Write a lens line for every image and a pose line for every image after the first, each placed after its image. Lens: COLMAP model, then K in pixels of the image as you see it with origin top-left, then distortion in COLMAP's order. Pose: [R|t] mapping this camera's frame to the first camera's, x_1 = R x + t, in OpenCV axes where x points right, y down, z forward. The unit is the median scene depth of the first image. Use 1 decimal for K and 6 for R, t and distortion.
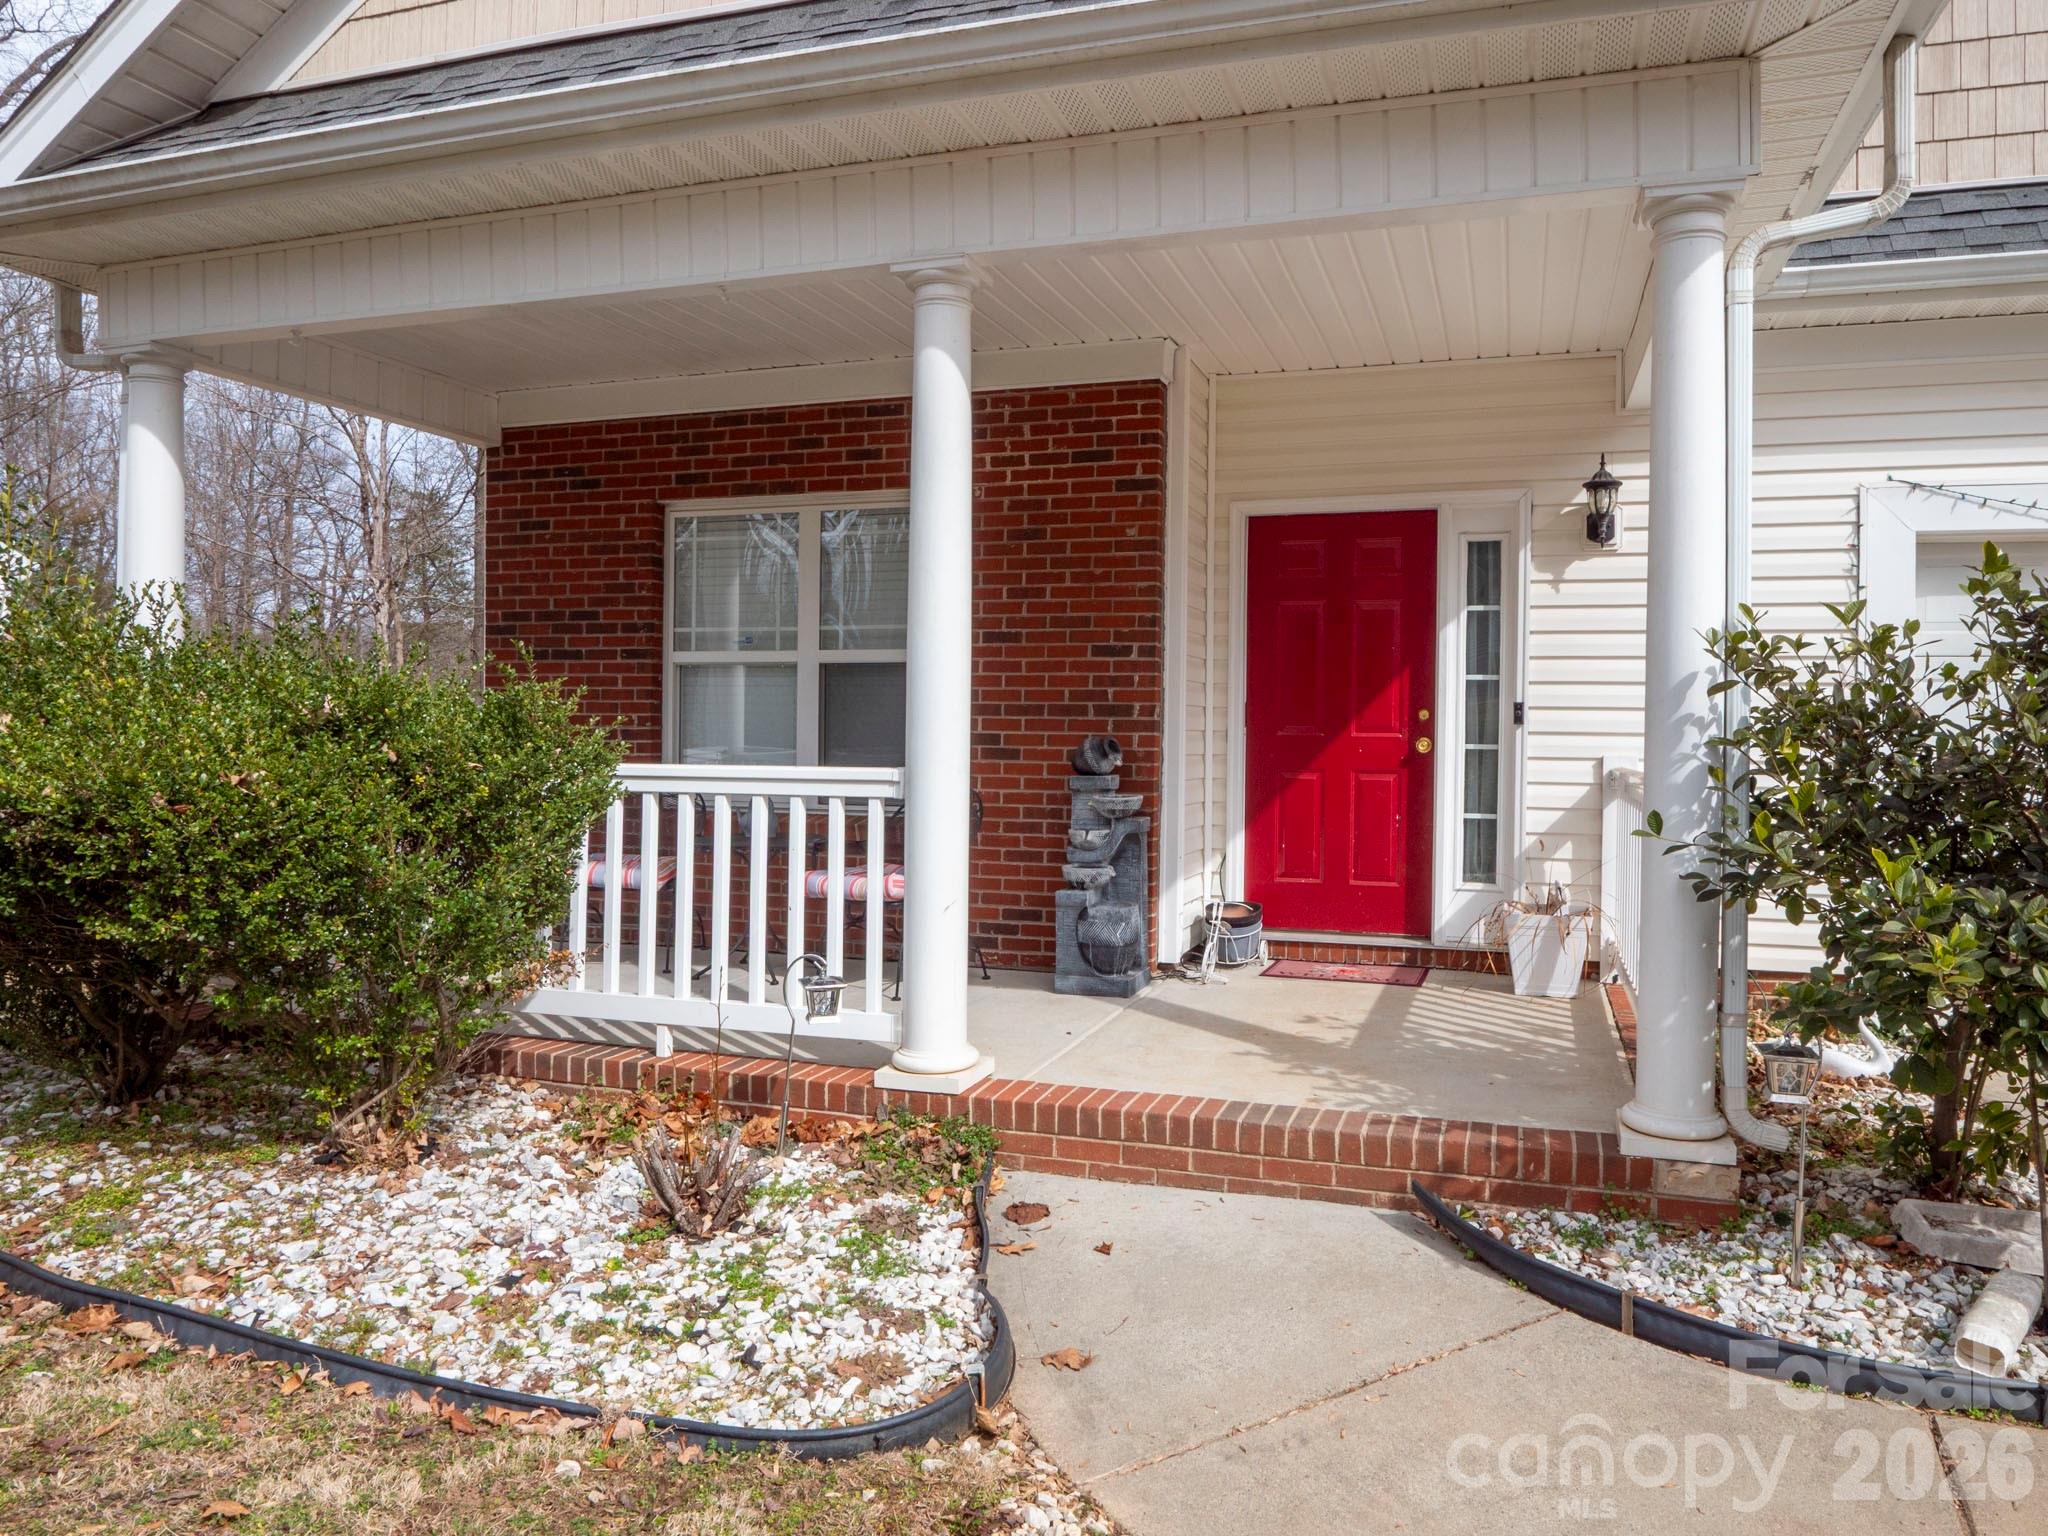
lens RADIAL K [[1242.2, 0, 1031.0], [0, 1242.2, 770.7], [0, 0, 1]] dist [-0.027750, 0.009973]
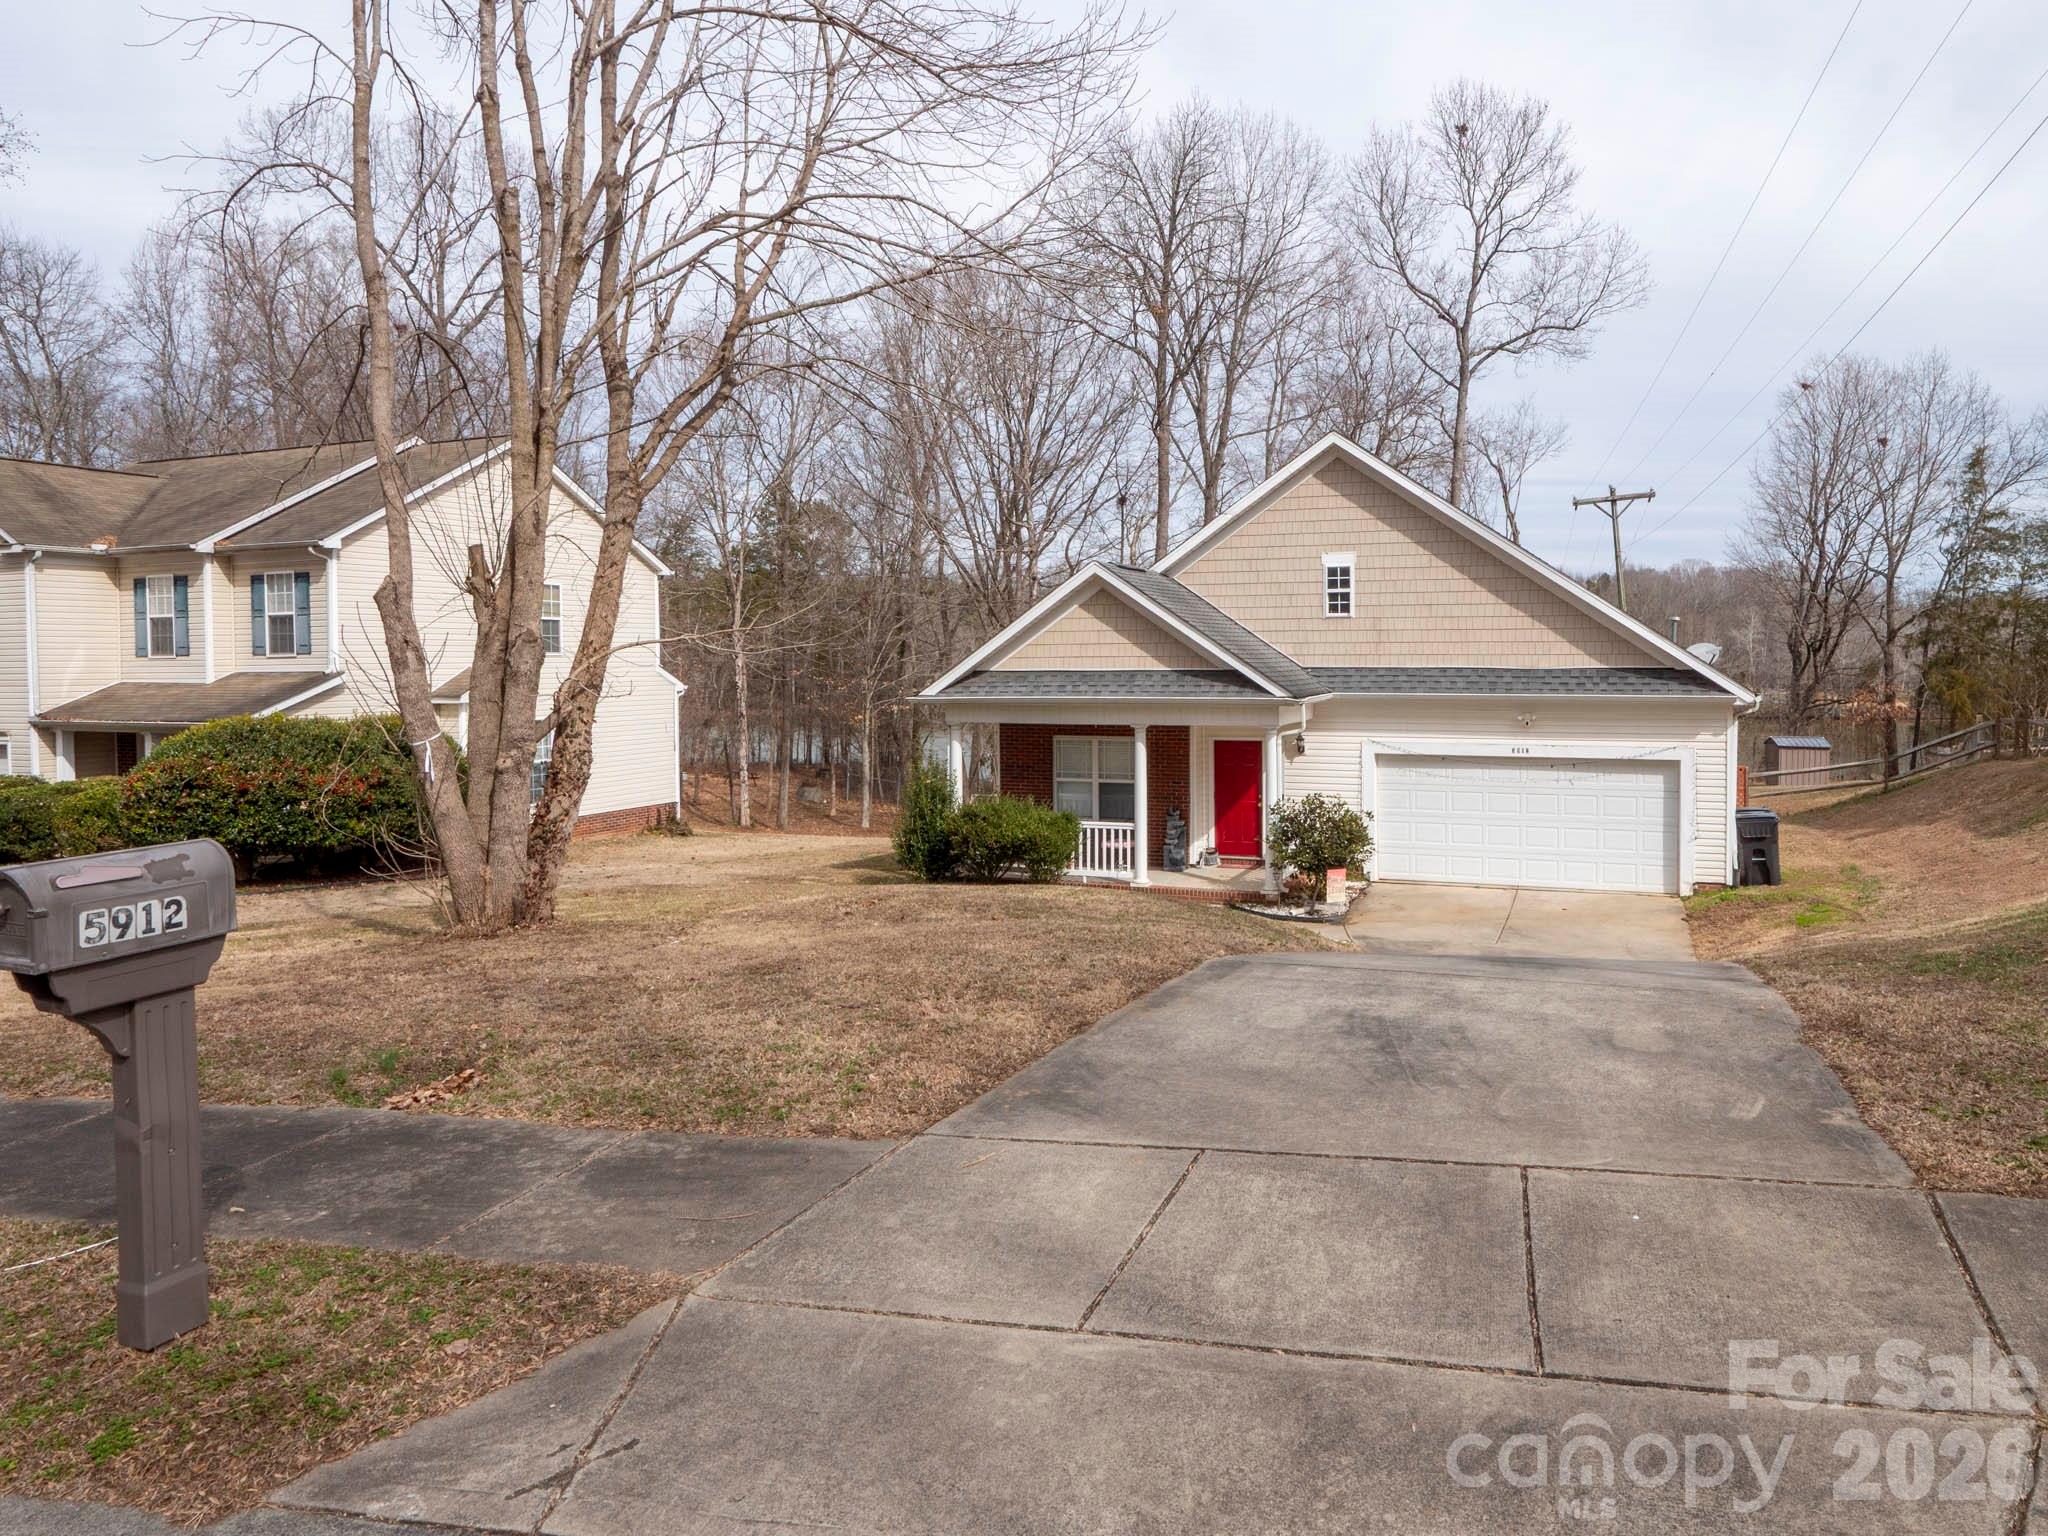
lens RADIAL K [[1242.2, 0, 1031.0], [0, 1242.2, 770.7], [0, 0, 1]] dist [-0.027750, 0.009973]
pose [[0.992964, -0.010115, -0.117982, 0.101174], [0.016069, 0.998638, 0.049629, -0.481229], [0.117320, -0.051176, 0.991775, -4.135235]]
